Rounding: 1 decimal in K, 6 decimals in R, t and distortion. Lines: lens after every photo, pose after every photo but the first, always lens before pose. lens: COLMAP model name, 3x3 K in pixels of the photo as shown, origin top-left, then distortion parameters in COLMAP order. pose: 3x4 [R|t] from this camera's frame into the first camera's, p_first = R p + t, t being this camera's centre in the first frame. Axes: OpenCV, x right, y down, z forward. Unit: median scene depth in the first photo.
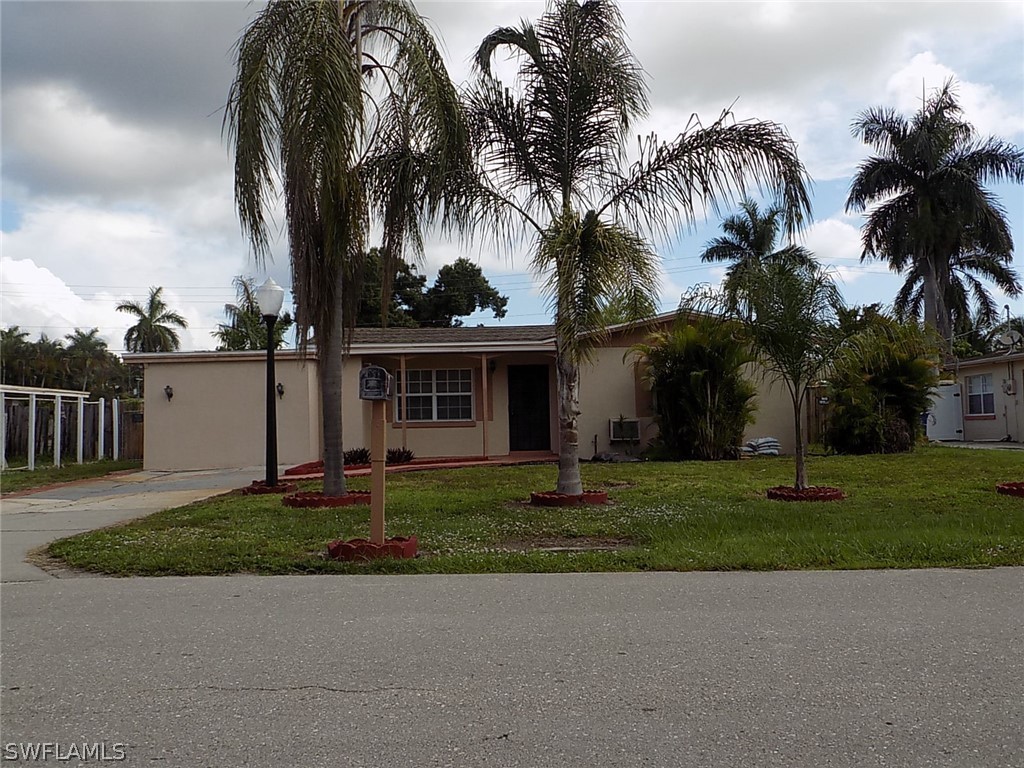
lens RADIAL K [[922.0, 0, 521.1], [0, 922.0, 376.1], [0, 0, 1]] dist [-0.010584, 0.024984]
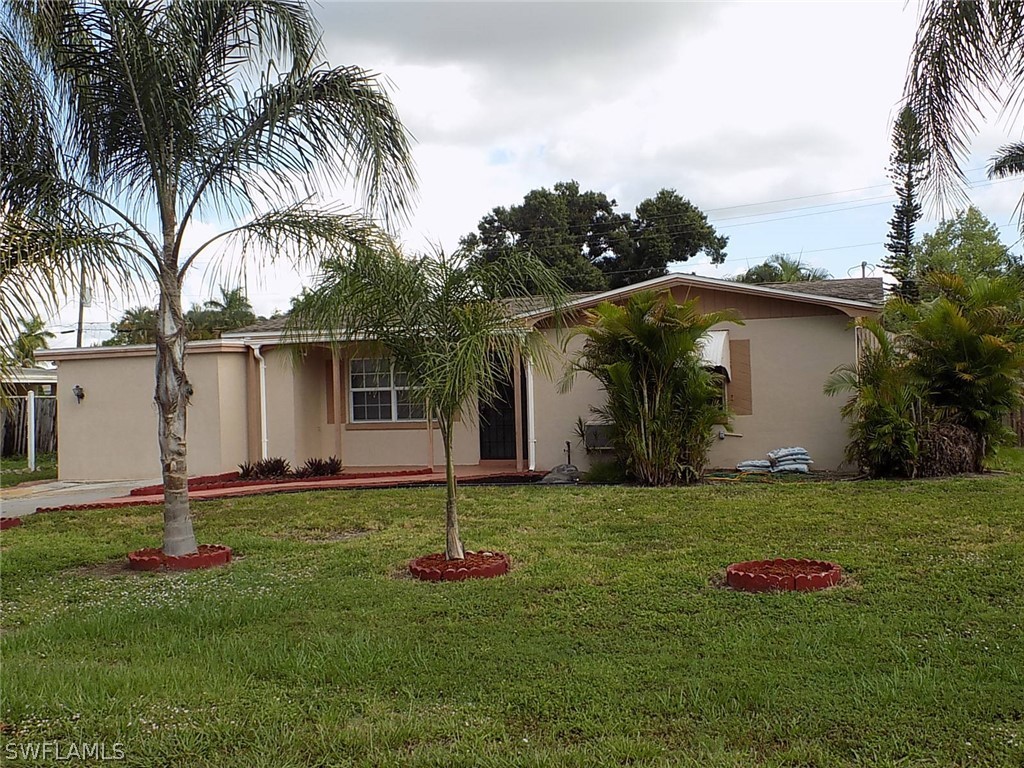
lens RADIAL K [[1135.4, 0, 513.4], [0, 1135.4, 383.9], [0, 0, 1]] dist [0.020594, 0.000000]
pose [[0.956189, -0.009289, -0.292602, 0.295381], [0.023220, 0.998754, 0.044174, -0.025659], [0.291827, -0.049033, 0.955213, 0.081273]]
